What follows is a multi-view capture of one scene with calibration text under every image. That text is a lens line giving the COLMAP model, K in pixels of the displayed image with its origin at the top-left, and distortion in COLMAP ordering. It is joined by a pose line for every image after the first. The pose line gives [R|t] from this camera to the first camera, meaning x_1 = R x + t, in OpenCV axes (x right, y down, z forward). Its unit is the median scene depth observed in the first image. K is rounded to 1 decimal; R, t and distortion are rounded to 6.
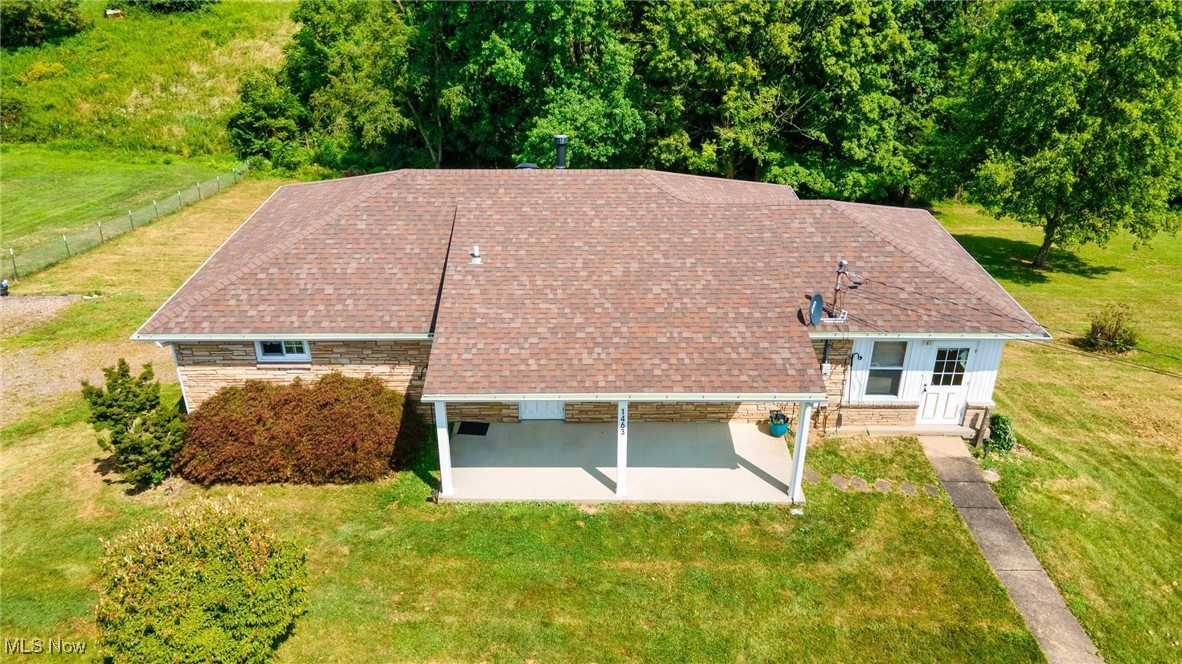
lens RADIAL K [[862.5, 0, 592.9], [0, 862.5, 335.7], [0, 0, 1]] dist [0.016836, 0.036656]
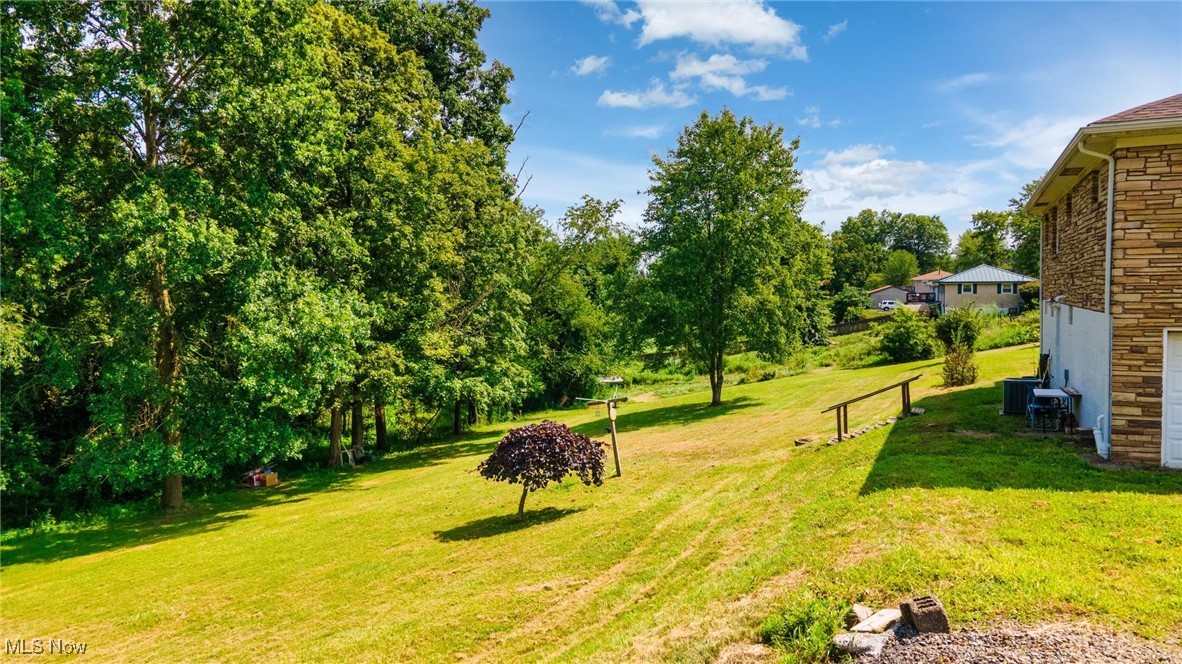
lens RADIAL K [[862.5, 0, 585.0], [0, 862.5, 316.4], [0, 0, 1]] dist [0.016836, 0.036656]
pose [[0.414233, -0.034135, 0.909531, -0.537879], [0.433378, 0.886142, -0.164118, -0.069719], [-0.800372, 0.462154, 0.381862, 0.635808]]
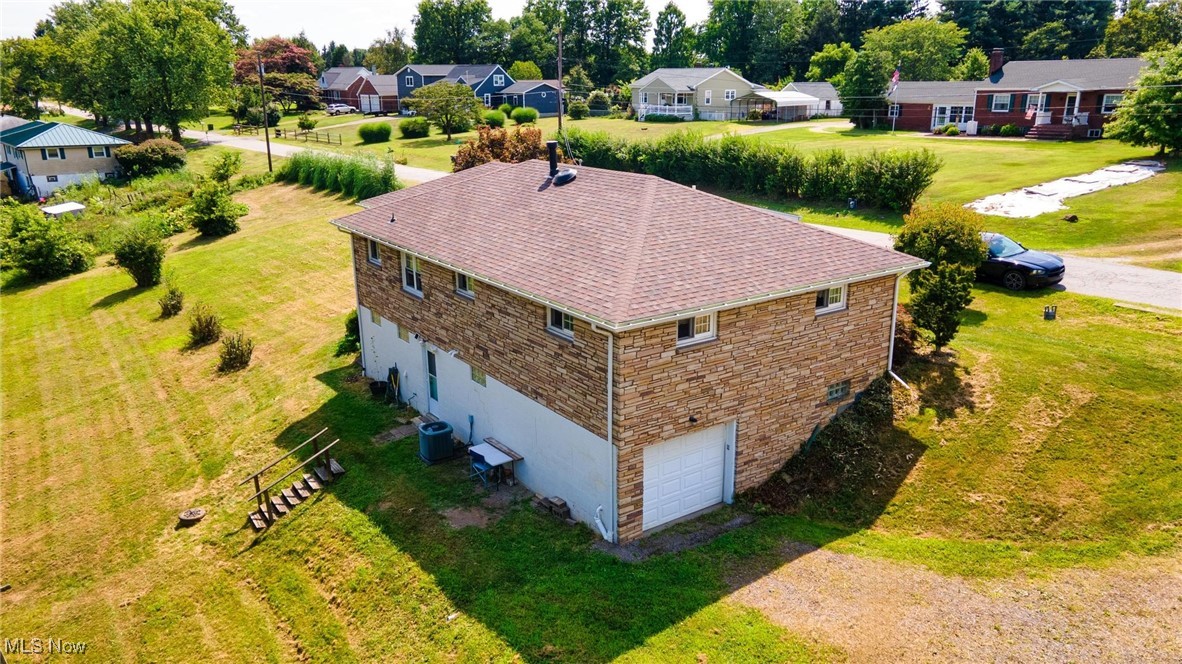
lens RADIAL K [[862.5, 0, 594.4], [0, 862.5, 328.3], [0, 0, 1]] dist [0.016836, 0.036656]
pose [[-0.575832, -0.226583, 0.785543, -0.487225], [0.391135, 0.767389, 0.508063, -0.285405], [-0.717935, 0.599812, -0.353262, 0.718855]]
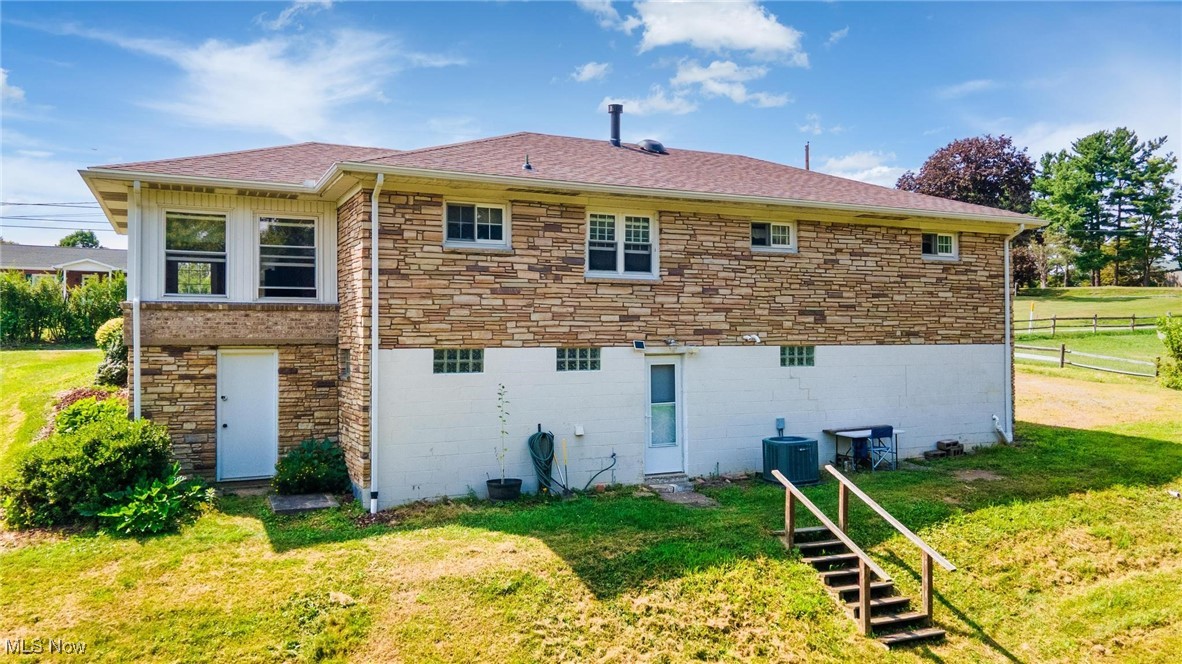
lens RADIAL K [[892.0, 0, 593.3], [0, 892.0, 331.6], [0, 0, 1]] dist [0.020817, -0.008908]
pose [[-0.900380, -0.000778, -0.435103, 0.186480], [-0.203849, 0.884213, 0.420253, -0.193389], [0.384397, 0.467083, -0.796287, 0.880078]]
